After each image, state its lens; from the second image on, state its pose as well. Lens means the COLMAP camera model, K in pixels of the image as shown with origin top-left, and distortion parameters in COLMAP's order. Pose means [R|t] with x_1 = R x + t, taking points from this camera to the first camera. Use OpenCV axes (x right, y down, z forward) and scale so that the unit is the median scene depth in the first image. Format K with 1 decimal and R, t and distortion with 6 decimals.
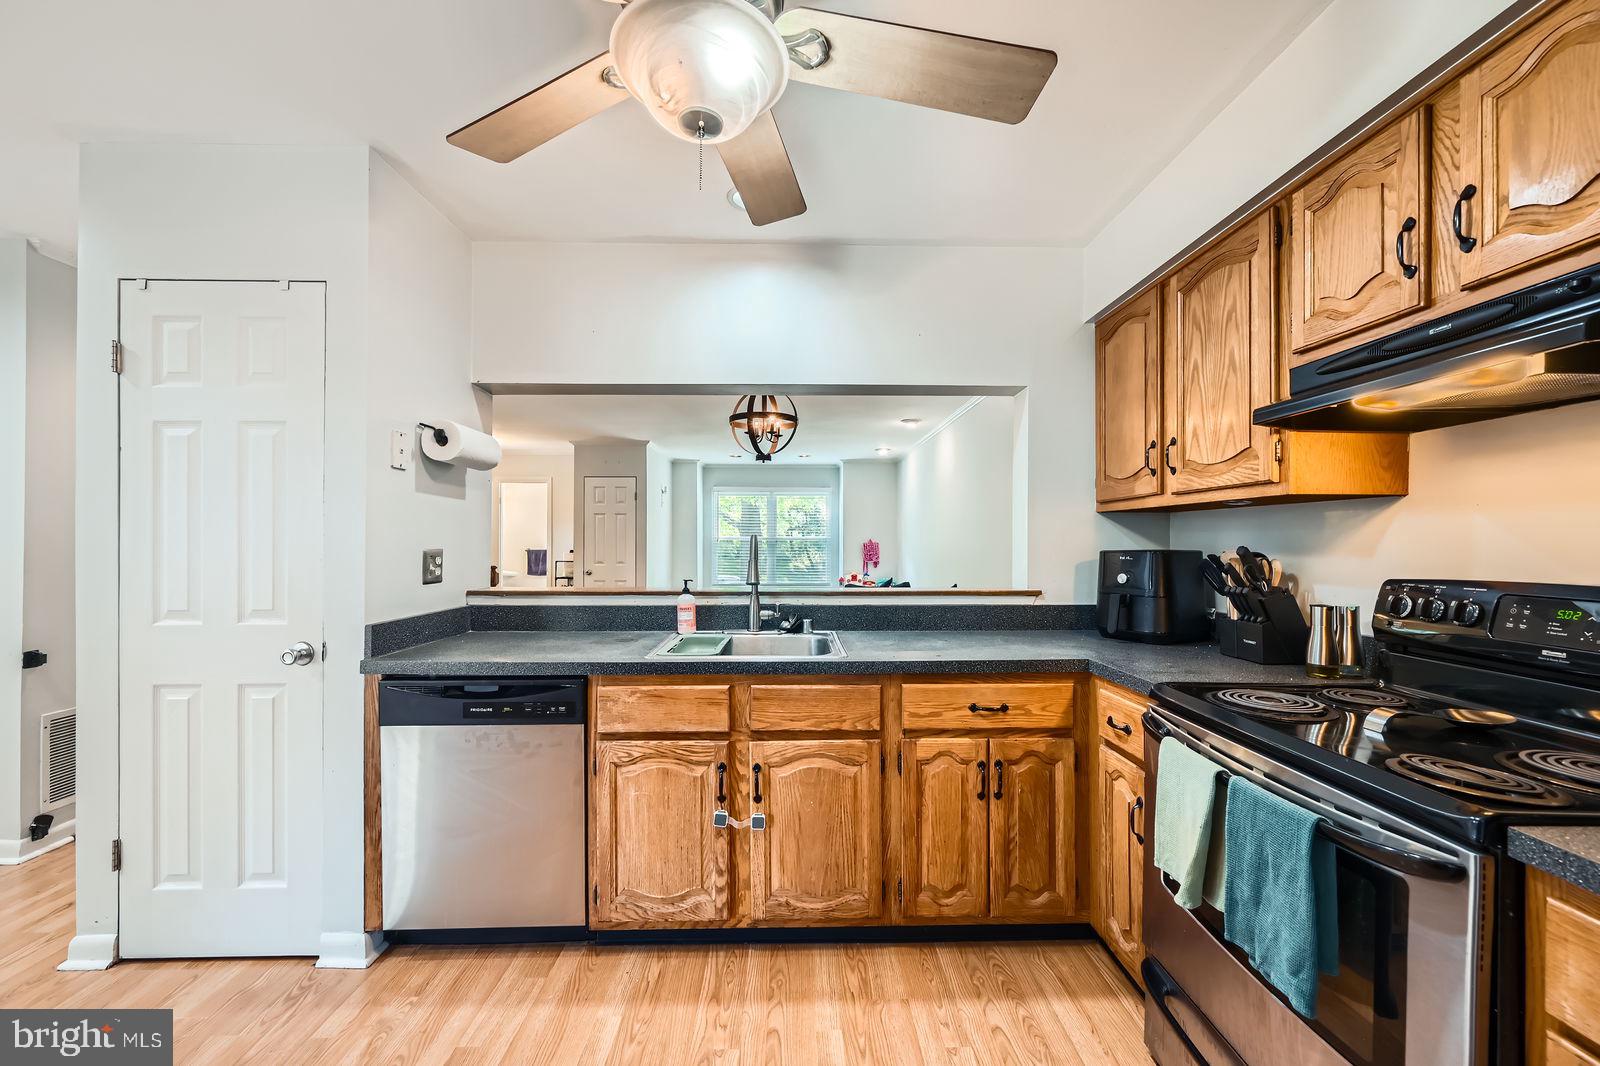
lens RADIAL K [[631.2, 0, 799.4], [0, 631.2, 540.5], [0, 0, 1]] dist [0.000918, 0.000186]
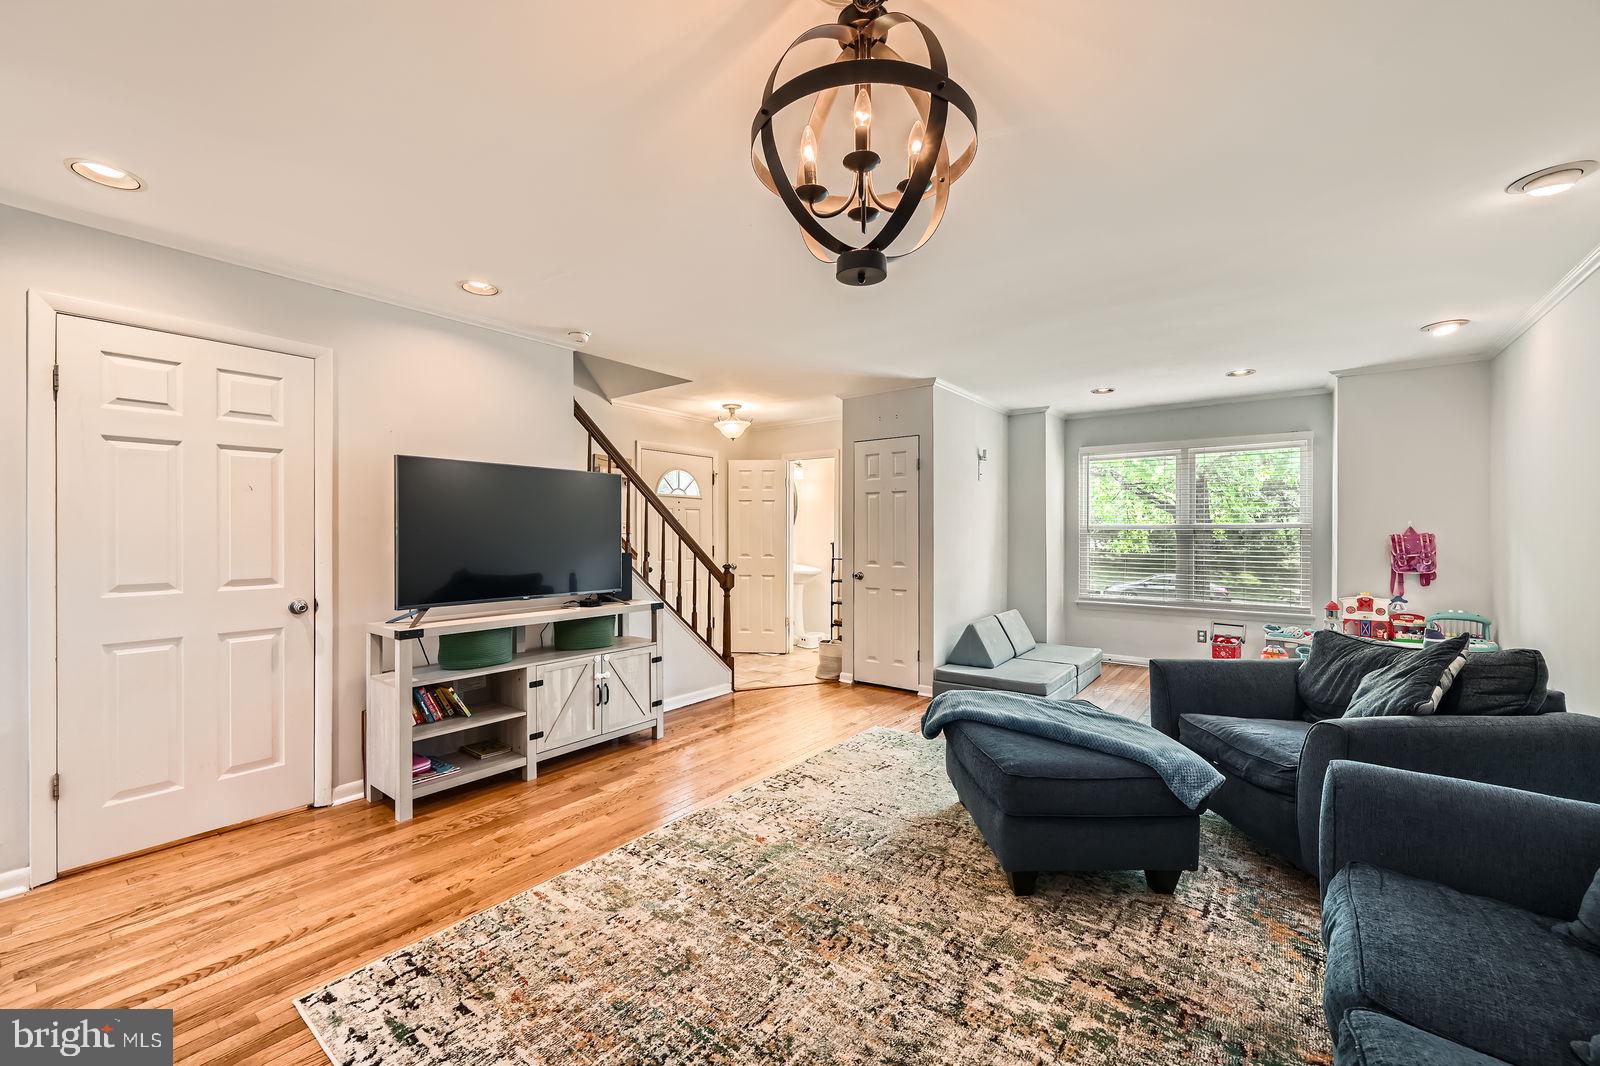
lens RADIAL K [[634.9, 0, 802.5], [0, 634.9, 538.1], [0, 0, 1]] dist [-0.000006, 0.000089]
pose [[0.779918, 0.002318, -0.625878, 0.253932], [0.003184, 0.999965, 0.007672, 0.006414], [0.625874, -0.007977, 0.779883, 1.566094]]
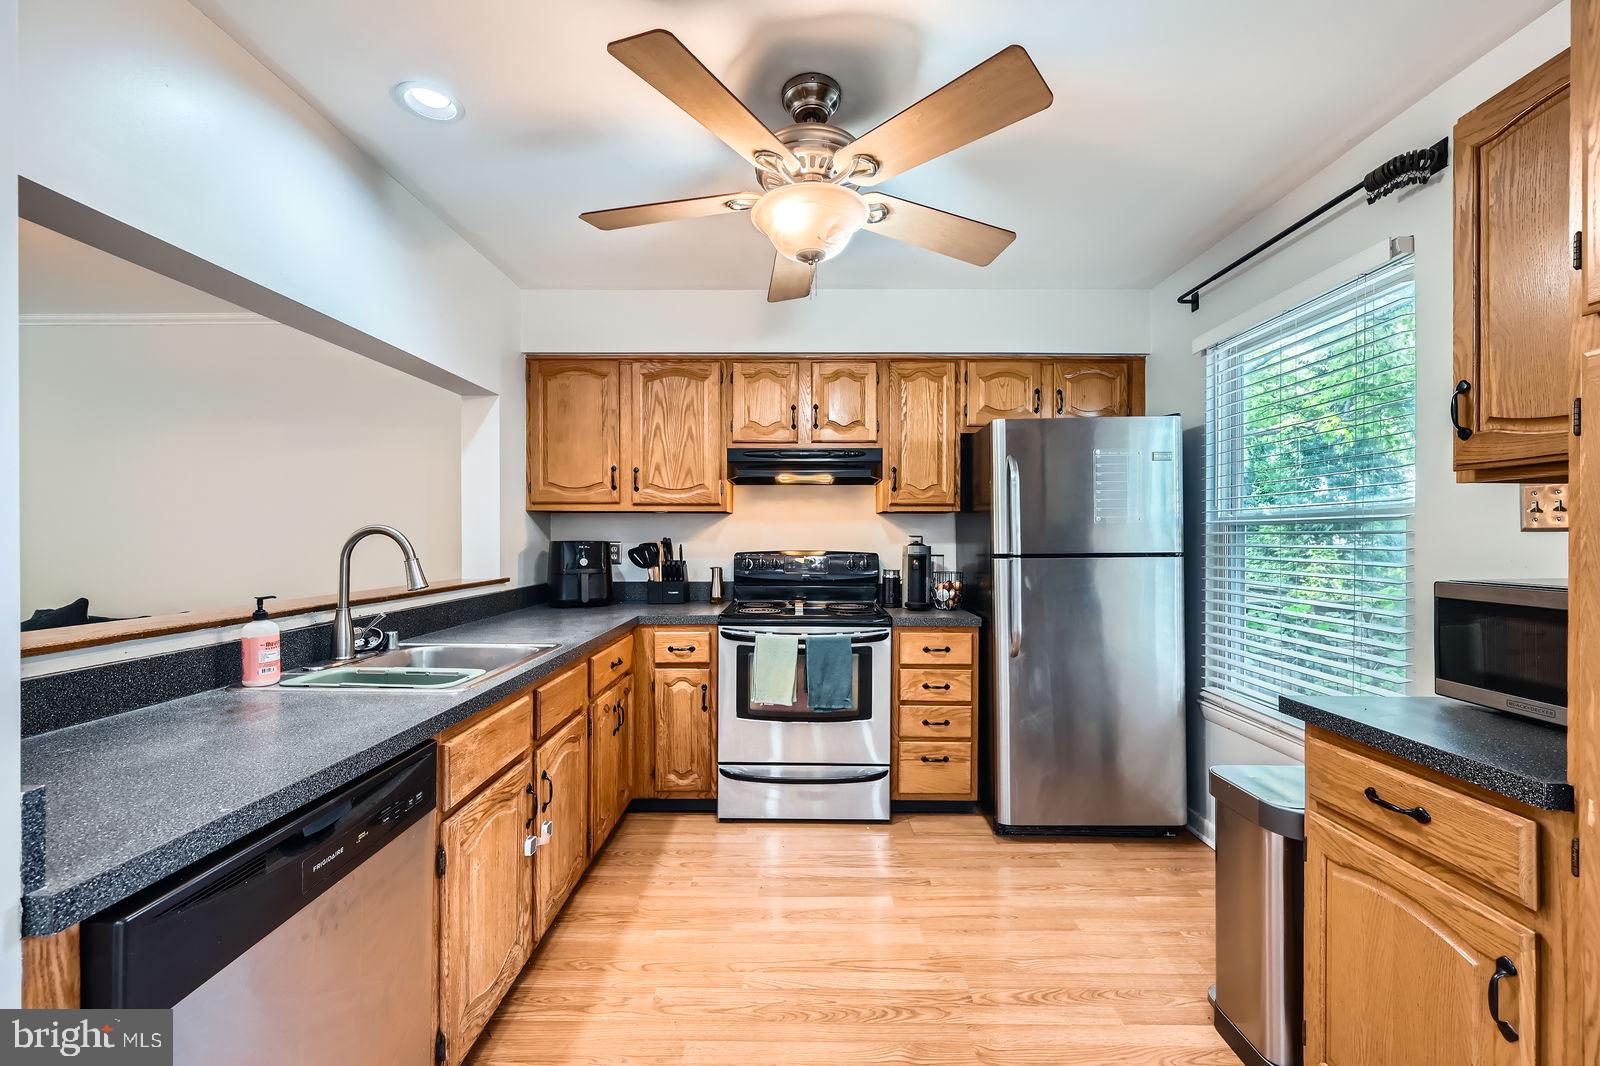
lens RADIAL K [[634.9, 0, 802.5], [0, 634.9, 538.1], [0, 0, 1]] dist [-0.000006, 0.000089]
pose [[0.020901, -0.004655, 0.999771, -1.003359], [-0.003412, 0.999983, 0.004727, 0.000888], [-0.999776, -0.003510, 0.020885, 0.595100]]
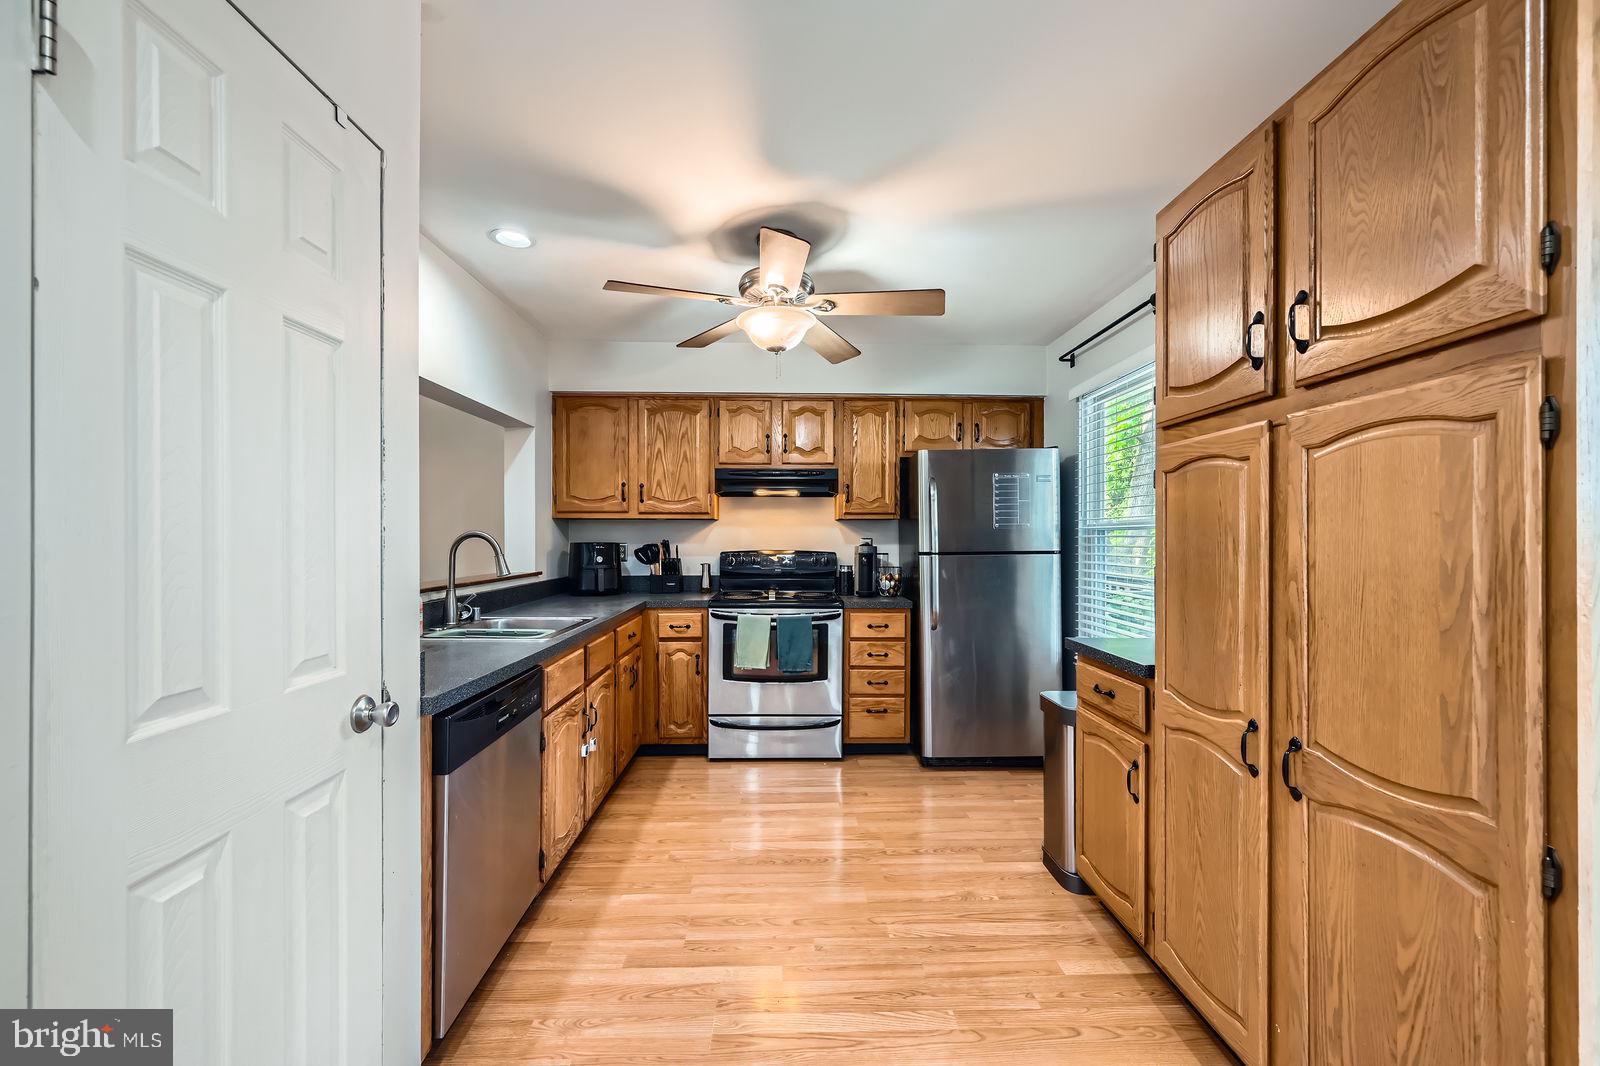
lens RADIAL K [[639.1, 0, 801.7], [0, 639.1, 538.2], [0, 0, 1]] dist [-0.000443, -0.000061]
pose [[-0.009523, -0.002162, 0.999952, -1.438496], [-0.003068, 0.999993, 0.002133, -0.002109], [-0.999950, -0.003048, -0.009530, 0.562490]]
